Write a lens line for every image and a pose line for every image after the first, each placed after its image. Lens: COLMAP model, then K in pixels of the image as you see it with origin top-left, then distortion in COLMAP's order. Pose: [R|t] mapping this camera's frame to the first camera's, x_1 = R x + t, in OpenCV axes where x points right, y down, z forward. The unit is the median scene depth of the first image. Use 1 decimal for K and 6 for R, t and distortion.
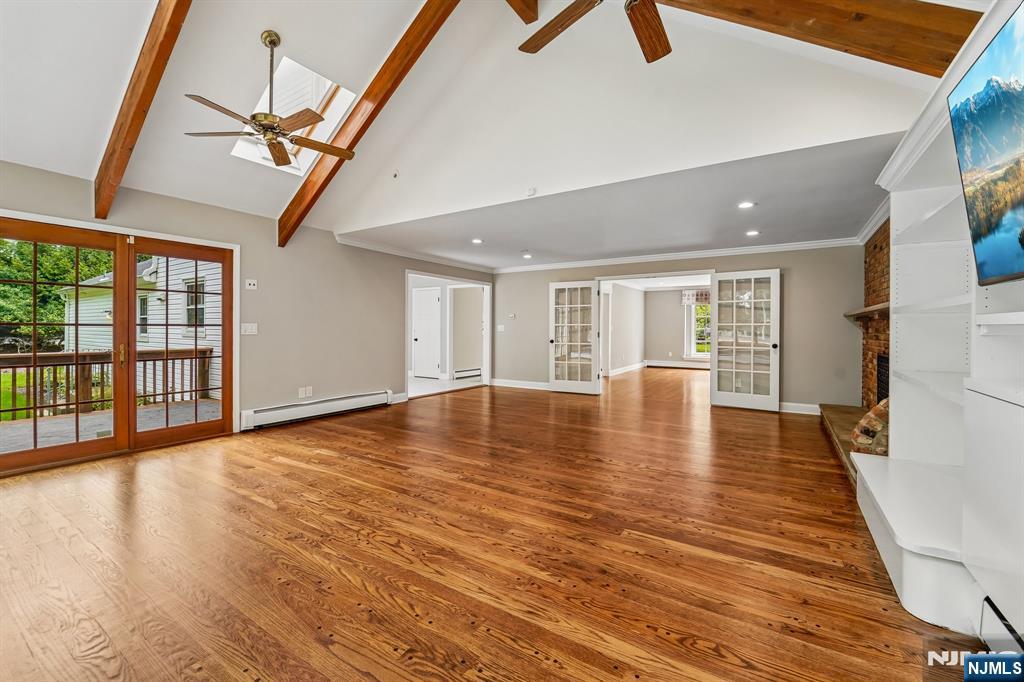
lens RADIAL K [[422.7, 0, 514.4], [0, 422.7, 331.5], [0, 0, 1]] dist [-0.011515, -0.001635]
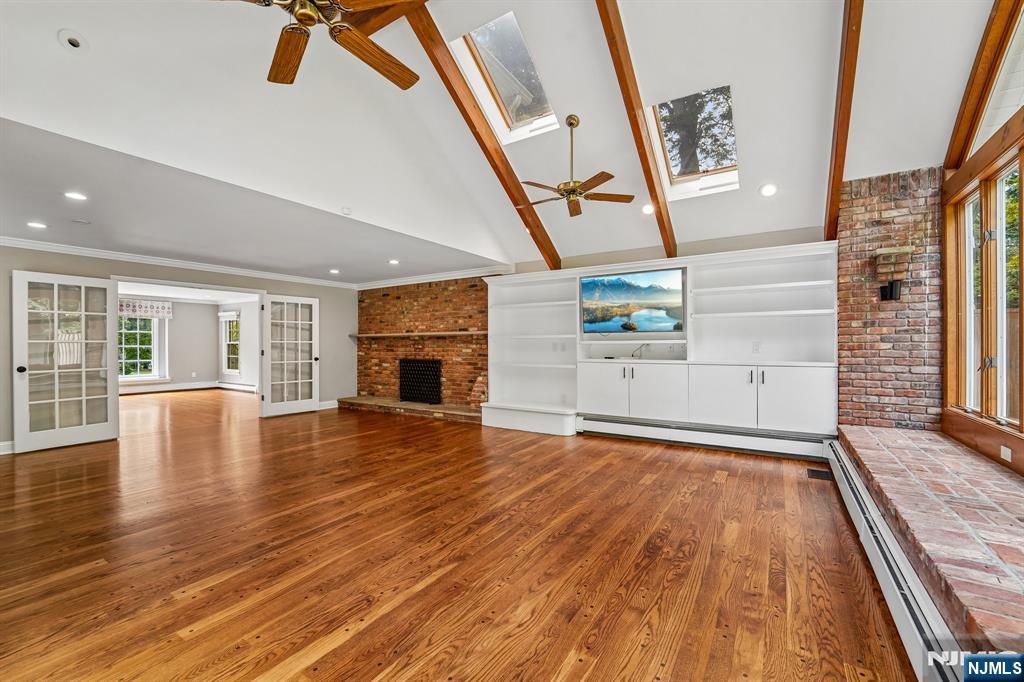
lens RADIAL K [[422.7, 0, 509.7], [0, 422.7, 347.4], [0, 0, 1]] dist [-0.011515, -0.001635]
pose [[0.006293, -0.011268, 0.999917, -1.071988], [0.012102, 0.999864, 0.011192, -0.012693], [-0.999907, 0.012030, 0.006429, 0.677697]]
